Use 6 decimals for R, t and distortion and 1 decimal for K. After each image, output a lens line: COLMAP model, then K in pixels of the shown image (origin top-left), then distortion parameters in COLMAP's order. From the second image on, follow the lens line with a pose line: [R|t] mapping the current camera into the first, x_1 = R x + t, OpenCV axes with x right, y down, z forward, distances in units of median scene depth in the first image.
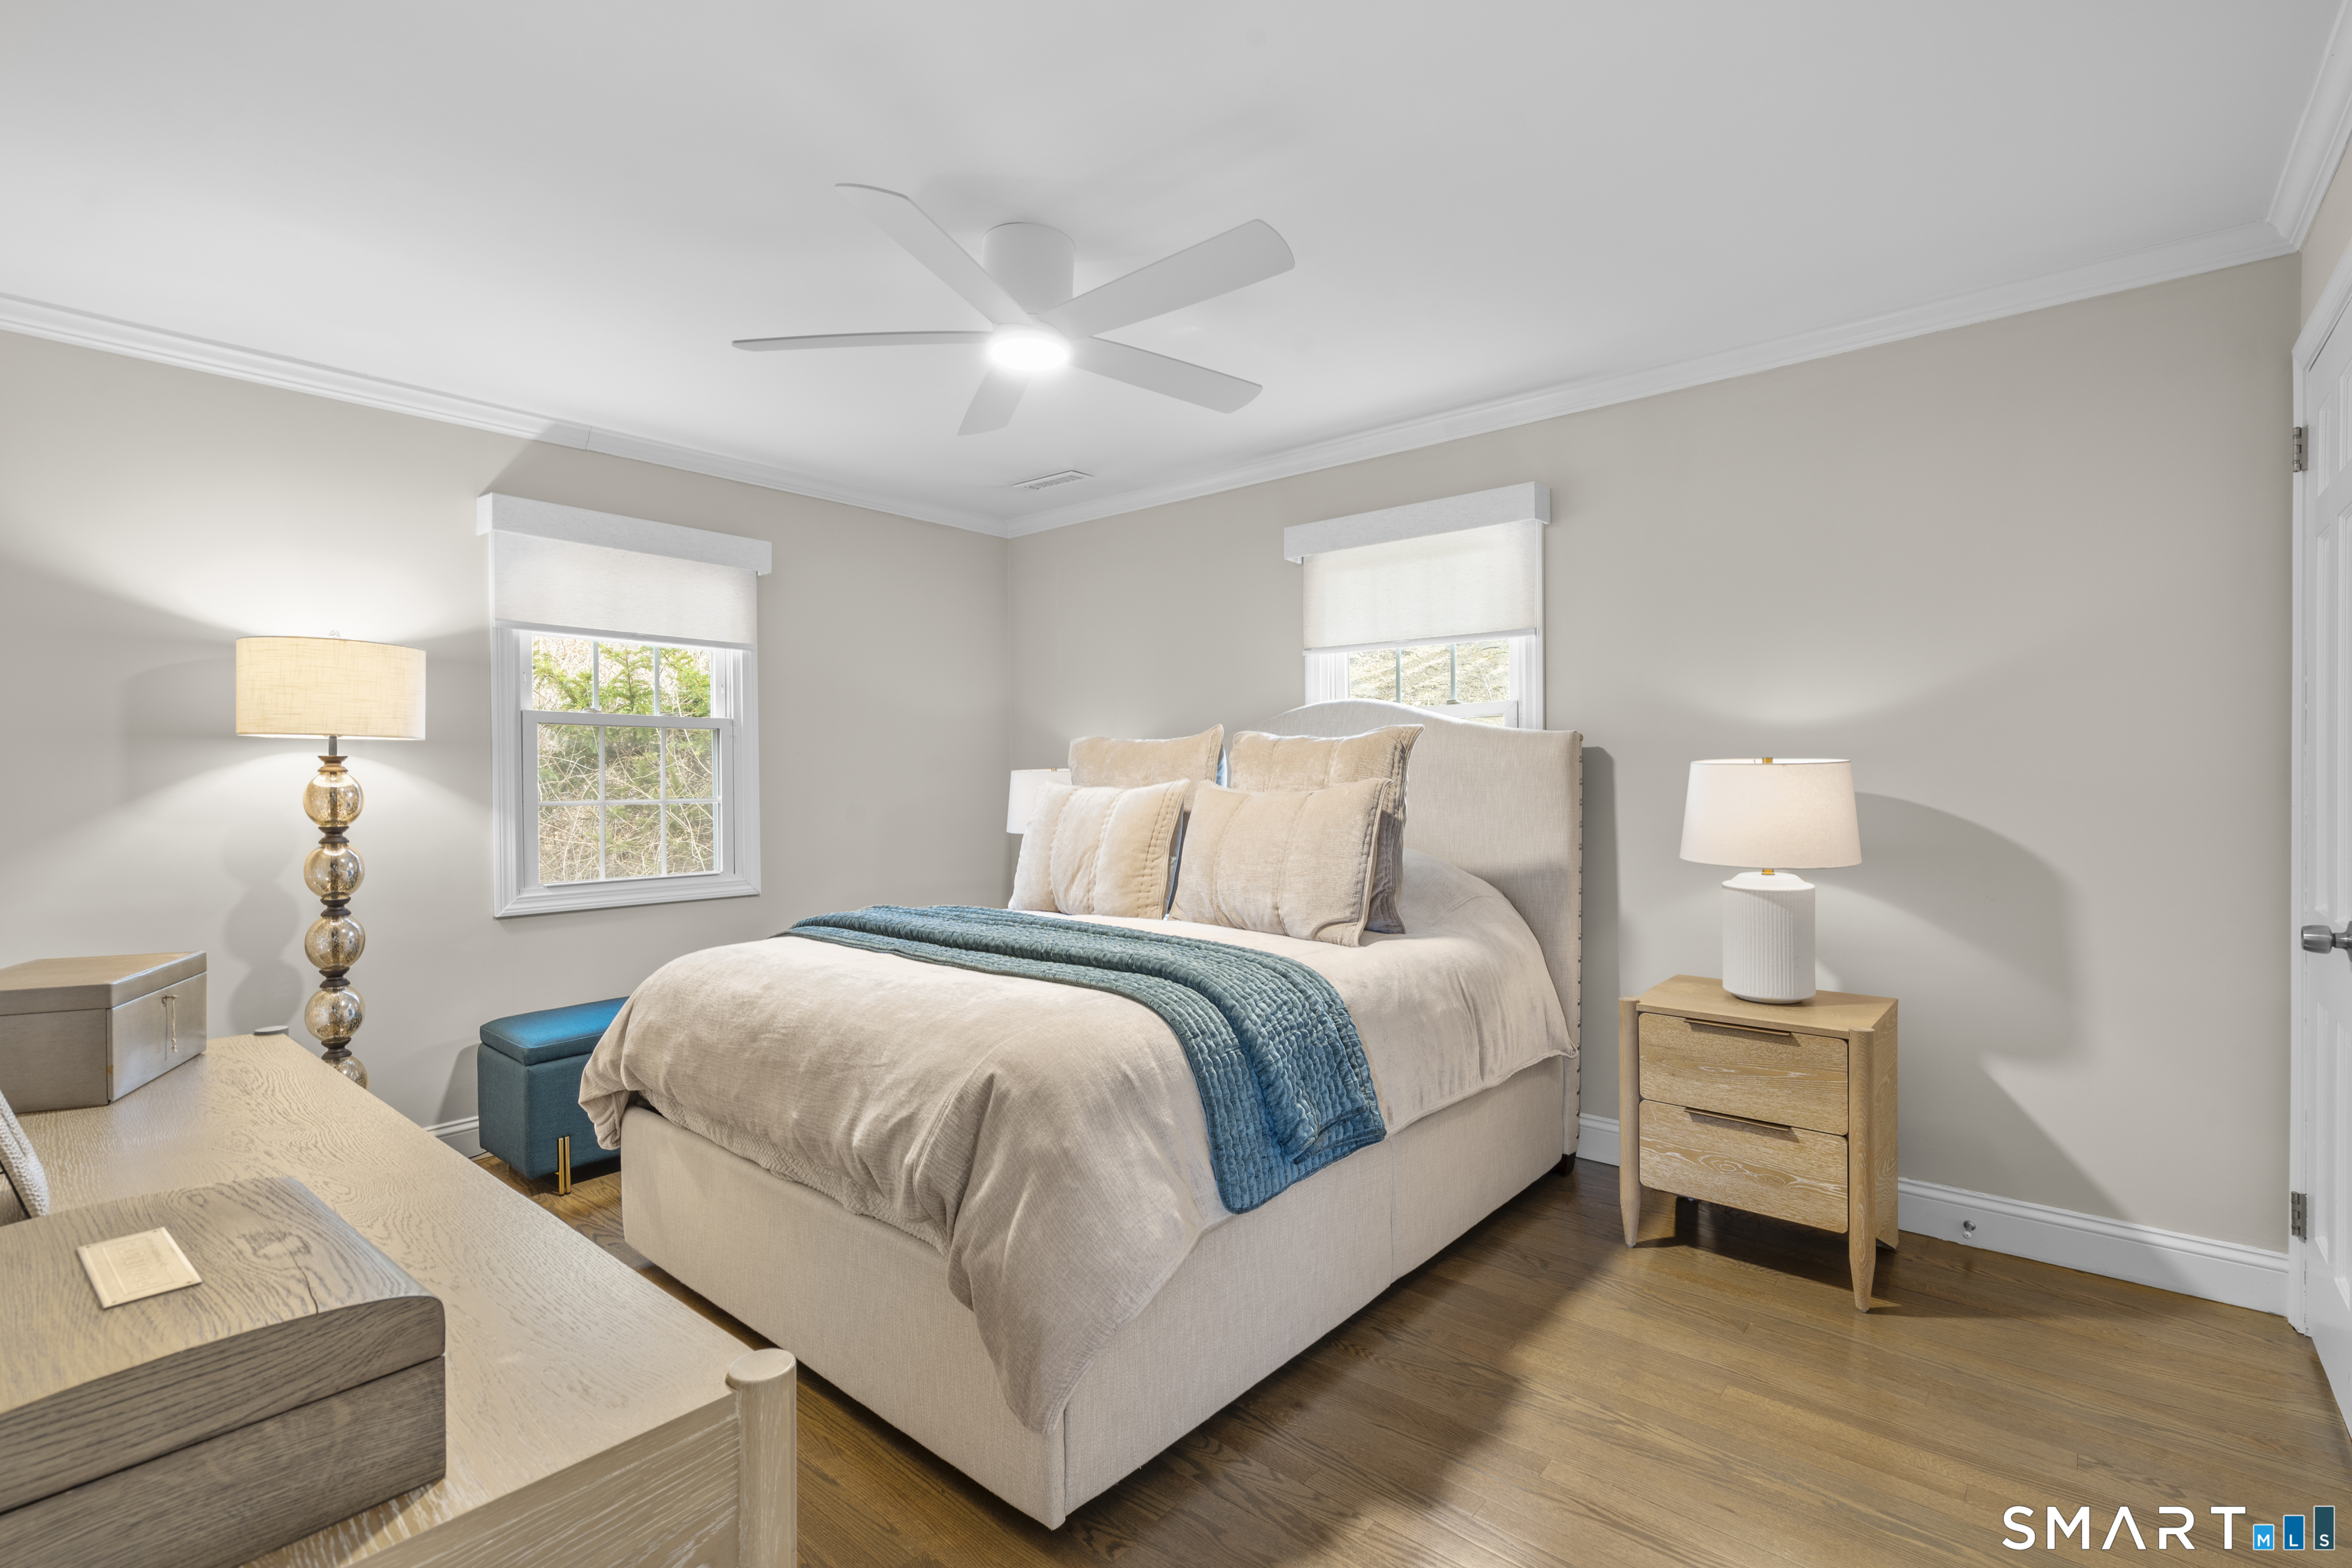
lens RADIAL K [[1070.8, 0, 1181.3], [0, 1070.8, 783.8], [0, 0, 1]] dist [0.001717, 0.001385]
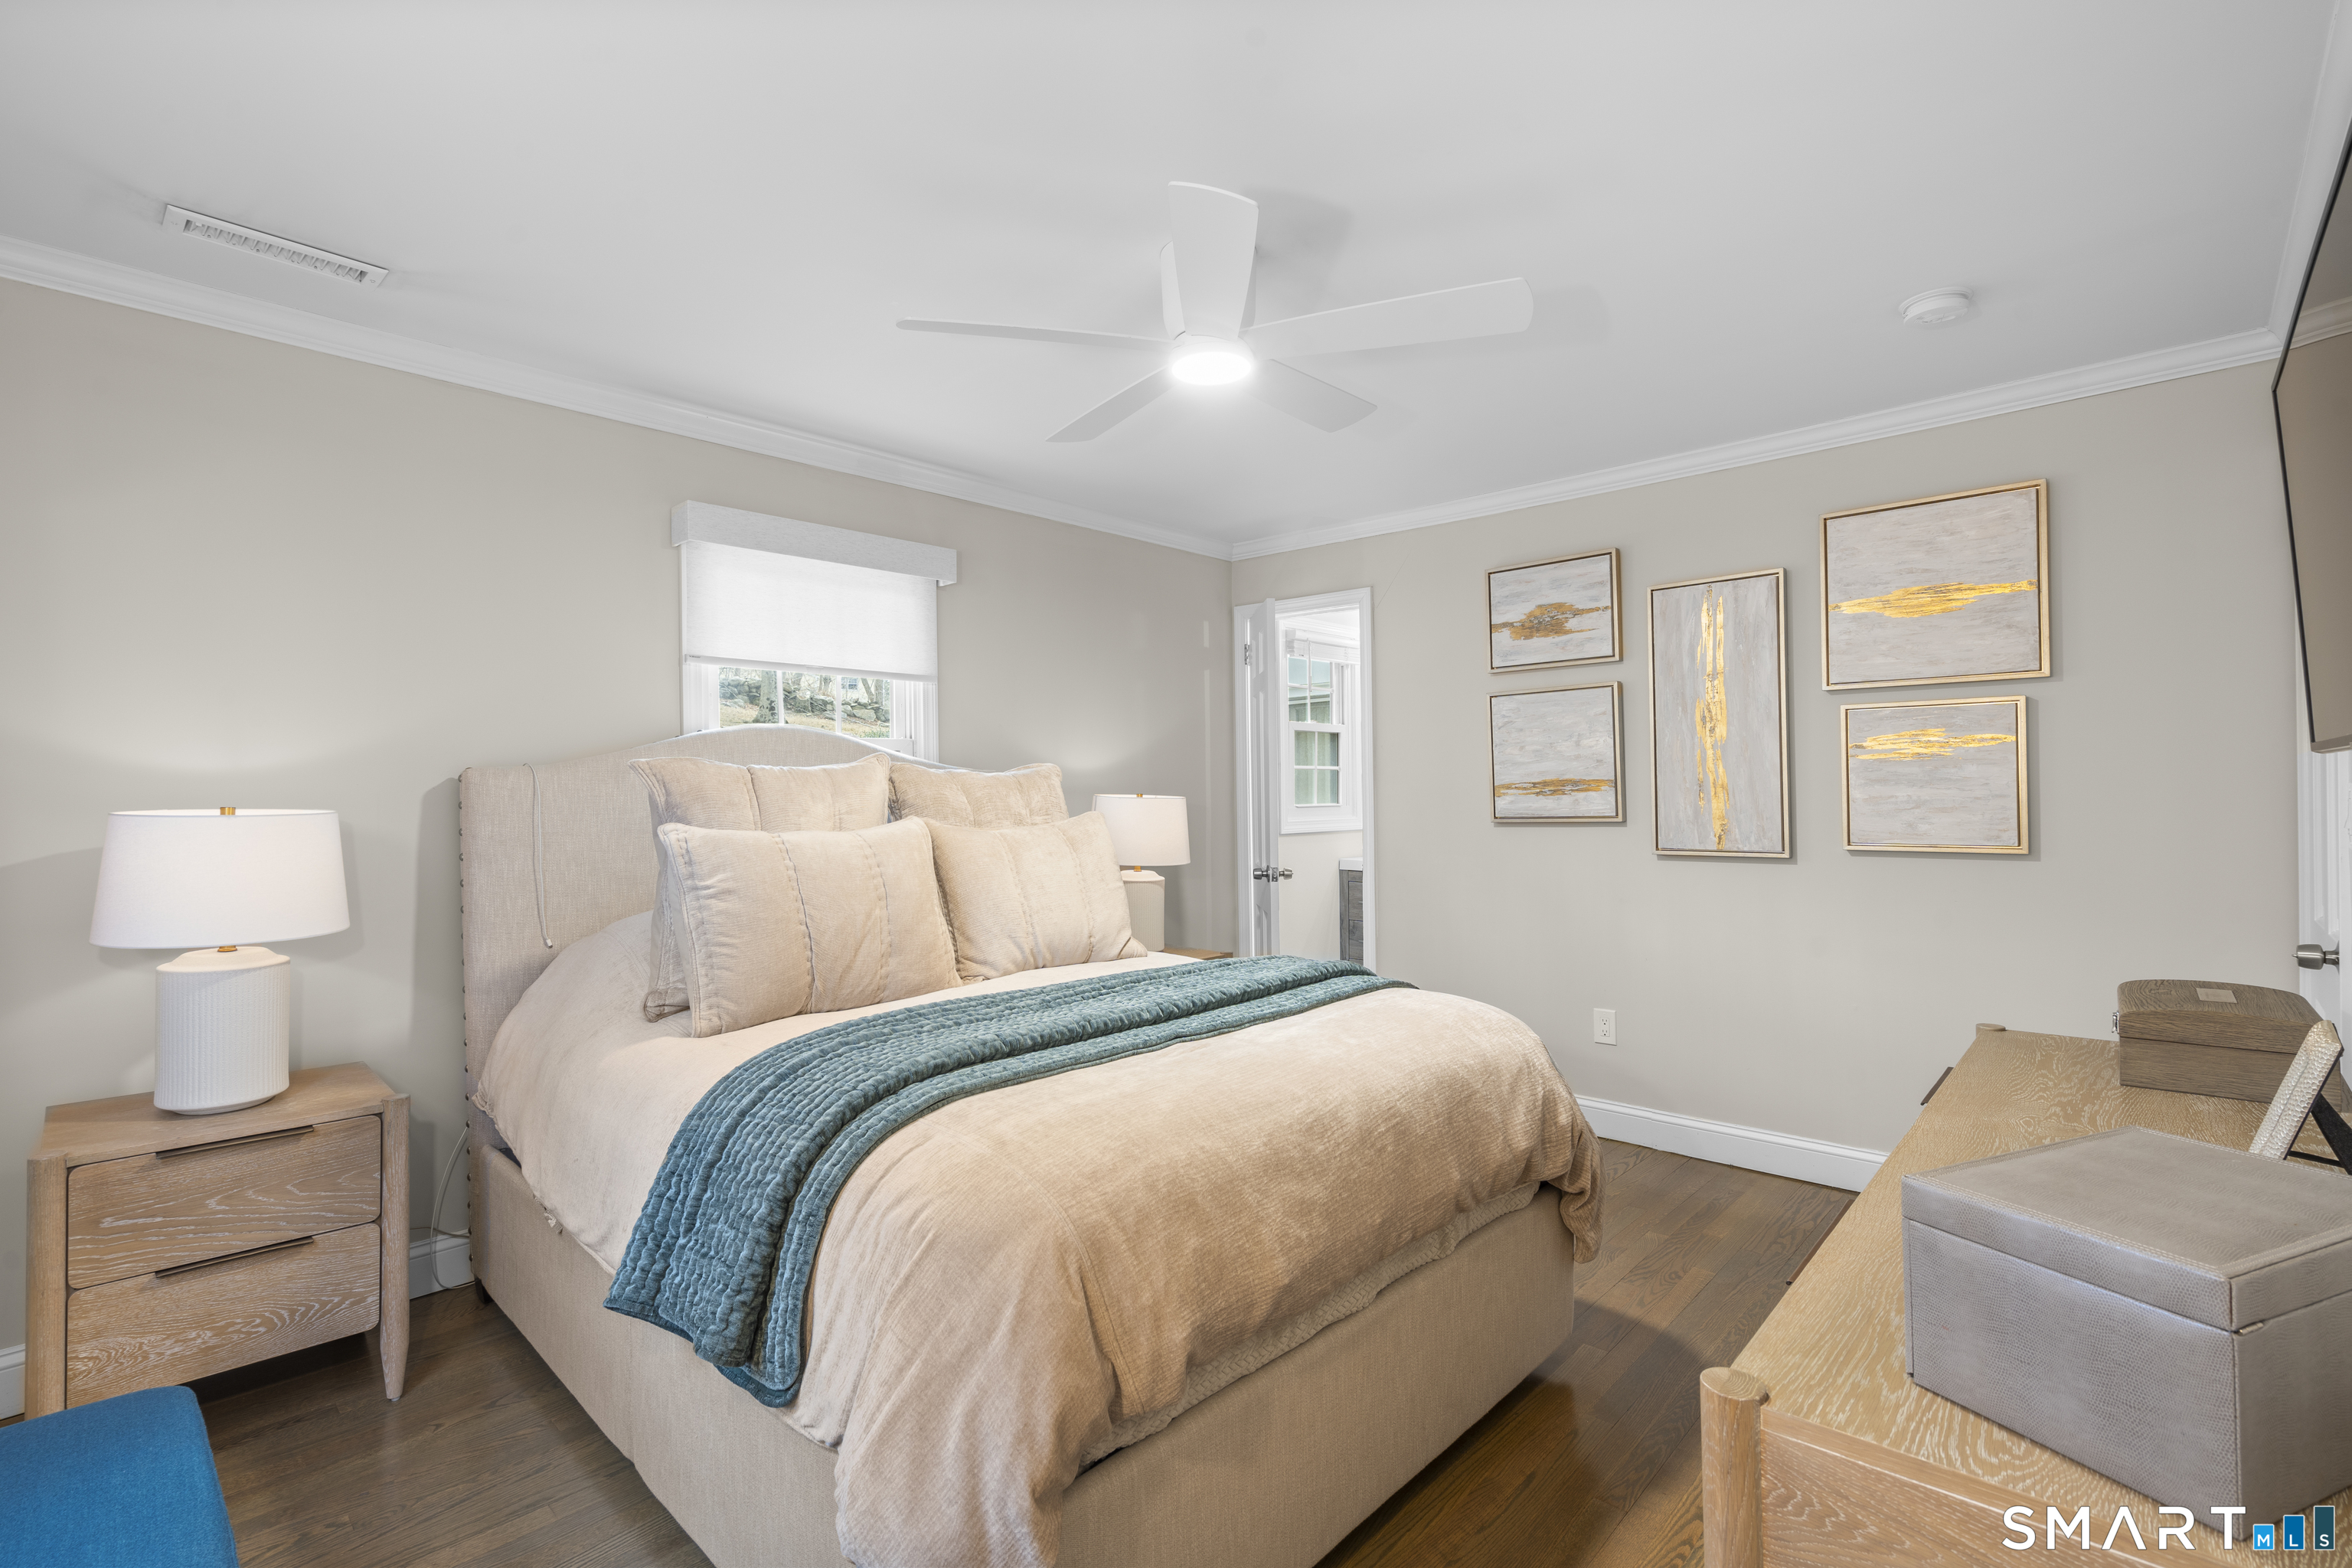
lens RADIAL K [[1070.8, 0, 1181.3], [0, 1070.8, 783.8], [0, 0, 1]] dist [0.001717, 0.001385]
pose [[0.055853, 0.018753, 0.998263, -0.269947], [0.032841, 0.999248, -0.020609, -0.002144], [-0.997899, 0.033935, 0.055195, 0.249694]]
